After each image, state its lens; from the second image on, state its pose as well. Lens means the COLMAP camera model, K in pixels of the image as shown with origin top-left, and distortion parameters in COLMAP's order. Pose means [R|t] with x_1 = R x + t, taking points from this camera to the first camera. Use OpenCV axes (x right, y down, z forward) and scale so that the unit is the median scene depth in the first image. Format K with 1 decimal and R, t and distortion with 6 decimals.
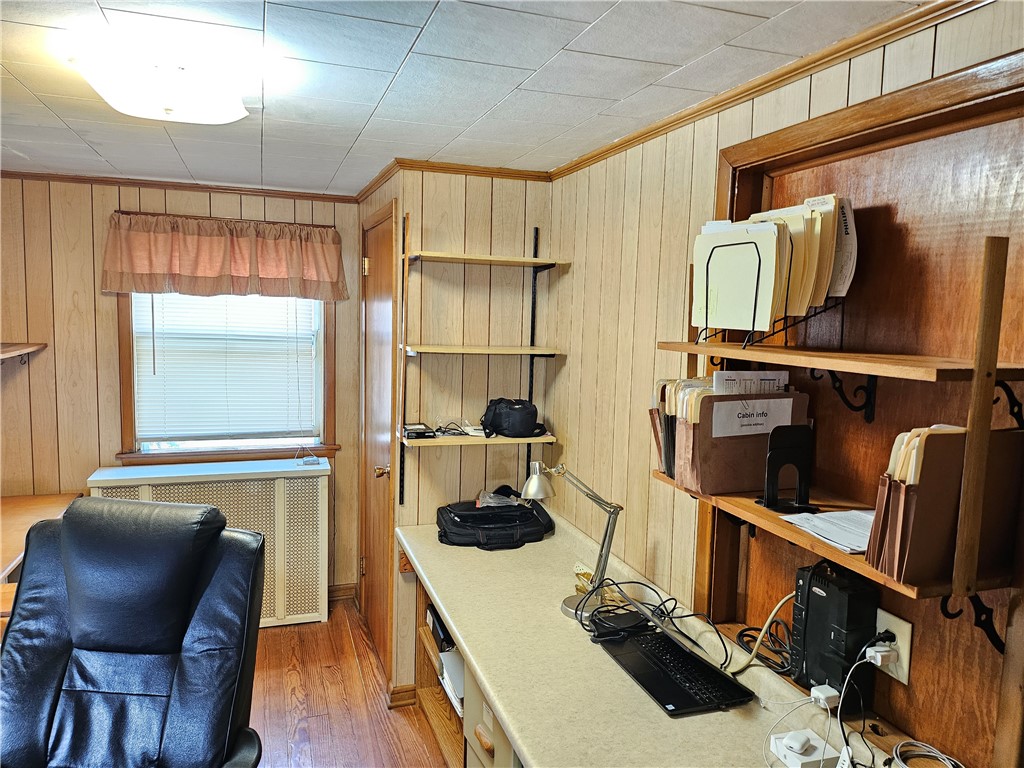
lens RADIAL K [[719.7, 0, 511.4], [0, 719.7, 383.7], [0, 0, 1]] dist [0.064072, -0.082607]
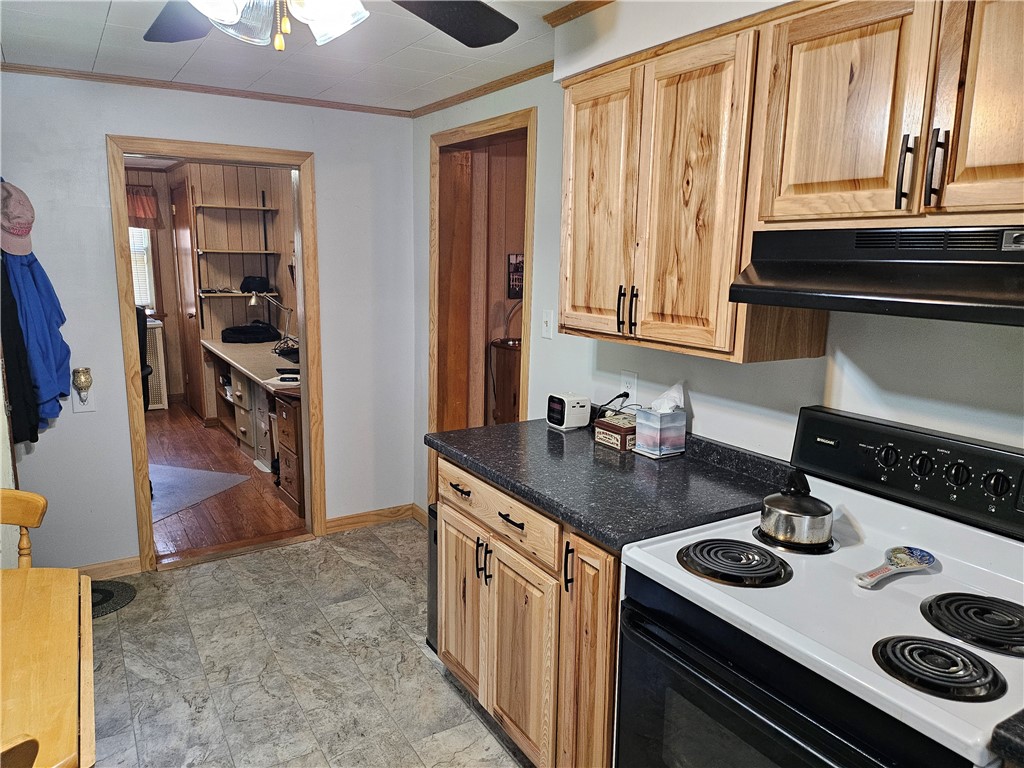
lens RADIAL K [[719.7, 0, 517.0], [0, 719.7, 393.3], [0, 0, 1]] dist [0.064072, -0.082607]
pose [[0.972883, -0.058835, 0.223690, 0.223253], [0.035672, 0.993703, 0.106216, 0.146423], [-0.228531, -0.095356, 0.968855, -1.121253]]
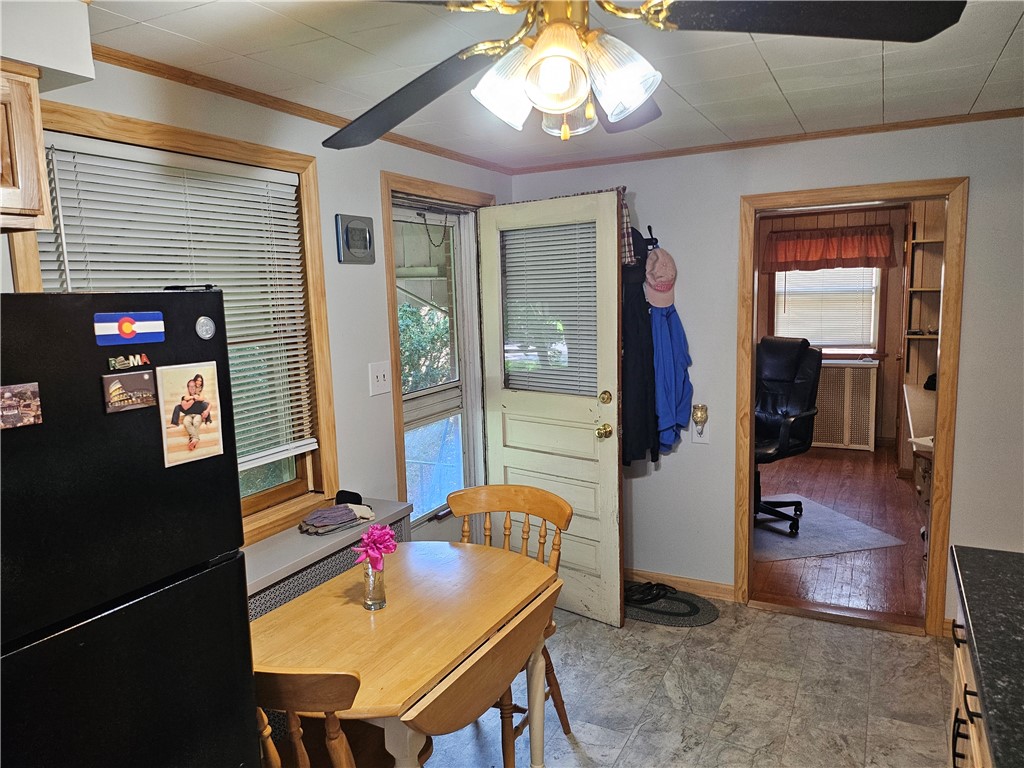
lens RADIAL K [[719.7, 0, 502.3], [0, 719.7, 390.1], [0, 0, 1]] dist [0.064072, -0.082607]
pose [[0.685842, 0.051375, -0.725934, 0.468797], [-0.019867, 0.998455, 0.051892, 0.121715], [0.727479, -0.021167, 0.685804, -1.009046]]
